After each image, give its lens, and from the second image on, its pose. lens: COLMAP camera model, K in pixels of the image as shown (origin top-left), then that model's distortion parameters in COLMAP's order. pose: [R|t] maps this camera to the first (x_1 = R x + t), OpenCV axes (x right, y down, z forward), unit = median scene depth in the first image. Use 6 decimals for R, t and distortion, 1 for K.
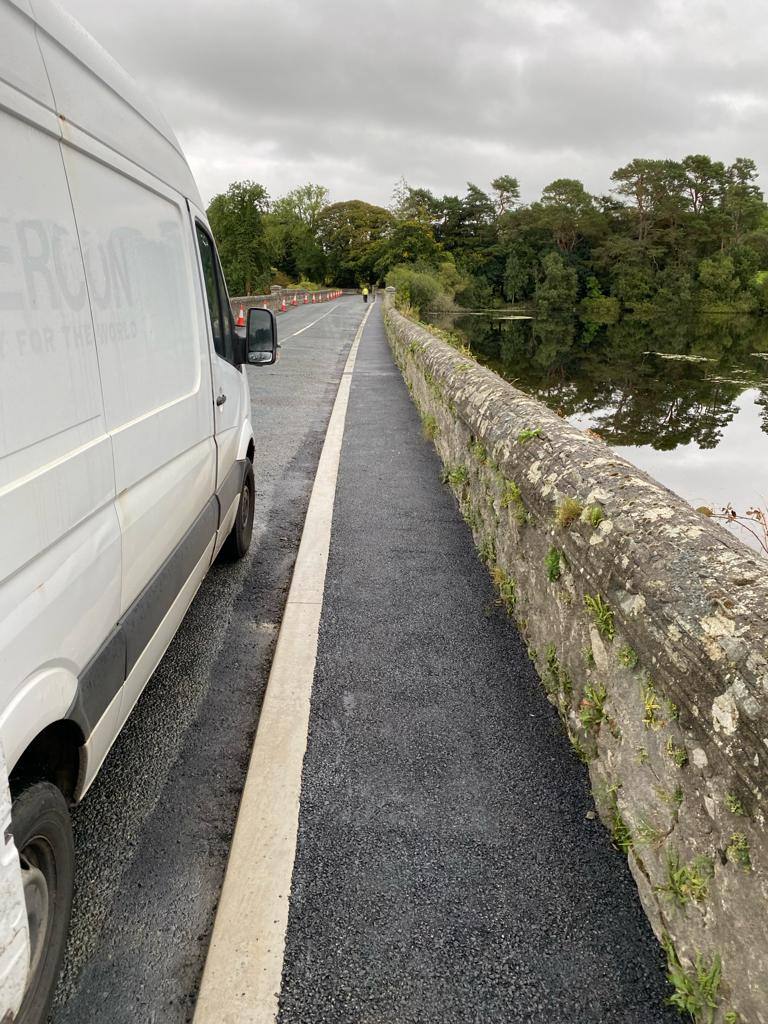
lens RADIAL K [[727.7, 0, 384.0], [0, 727.7, 512.0], [0, 0, 1]] dist [-0.002964, -0.015462]
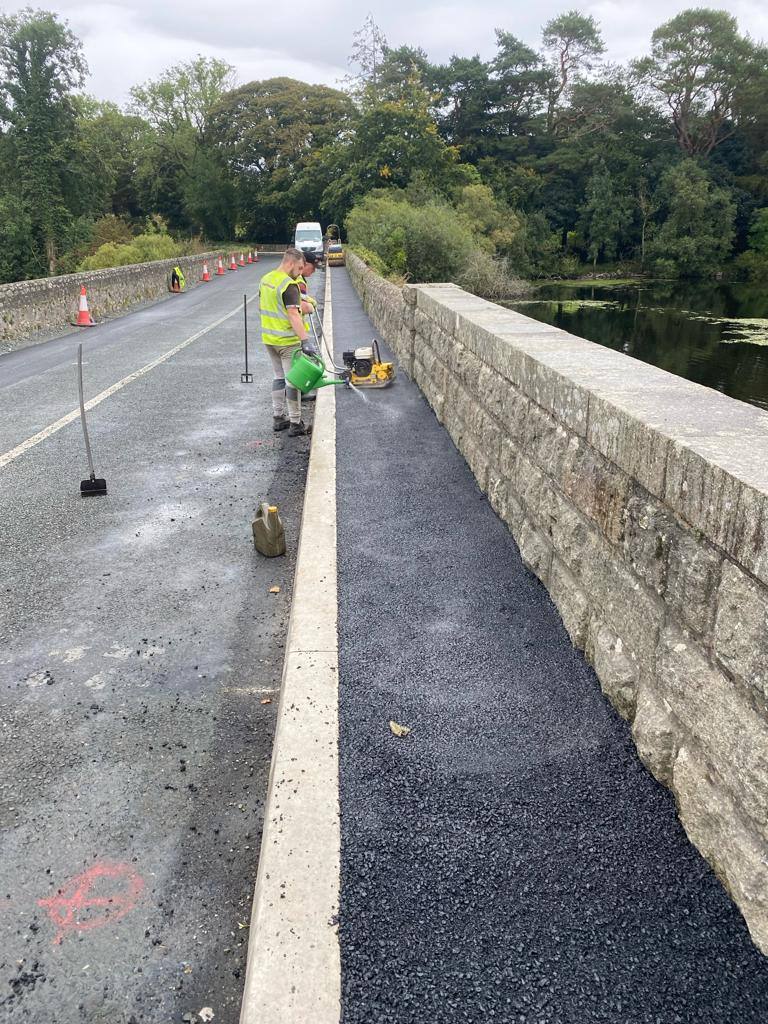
lens RADIAL K [[740.8, 0, 384.0], [0, 740.8, 512.0], [0, 0, 1]] dist [-0.001270, -0.021418]
pose [[0.997761, -0.046303, 0.048256, -0.005089], [0.043604, 0.997503, 0.055559, -0.148593], [-0.050708, -0.053330, 0.997289, 0.476357]]
